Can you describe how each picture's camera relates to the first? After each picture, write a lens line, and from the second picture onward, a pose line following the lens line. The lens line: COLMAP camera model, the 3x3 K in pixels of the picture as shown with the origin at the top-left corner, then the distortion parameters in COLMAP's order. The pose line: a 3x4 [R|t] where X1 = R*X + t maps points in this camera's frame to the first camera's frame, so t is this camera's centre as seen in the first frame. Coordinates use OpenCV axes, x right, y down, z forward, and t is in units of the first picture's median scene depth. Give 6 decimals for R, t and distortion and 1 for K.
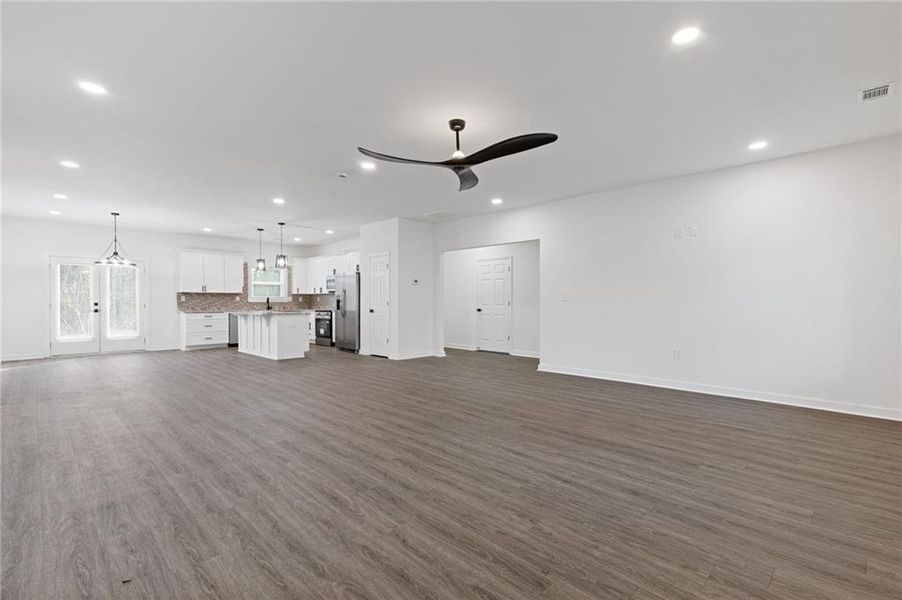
lens RADIAL K [[404.2, 0, 453.2], [0, 404.2, 306.8], [0, 0, 1]] dist [0.007140, -0.001421]
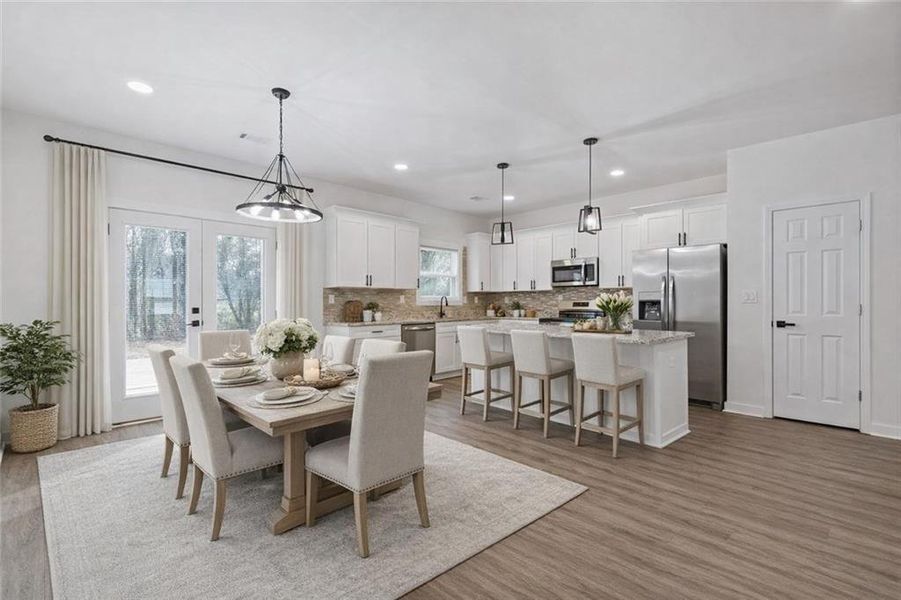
lens RADIAL K [[403.8, 0, 455.4], [0, 403.8, 303.1], [0, 0, 1]] dist [0.007140, -0.001421]
pose [[0.999895, 0.000385, -0.014453, -0.484378], [-0.000577, 0.999911, -0.013302, -0.006702], [0.014447, 0.013309, 0.999807, 0.442818]]
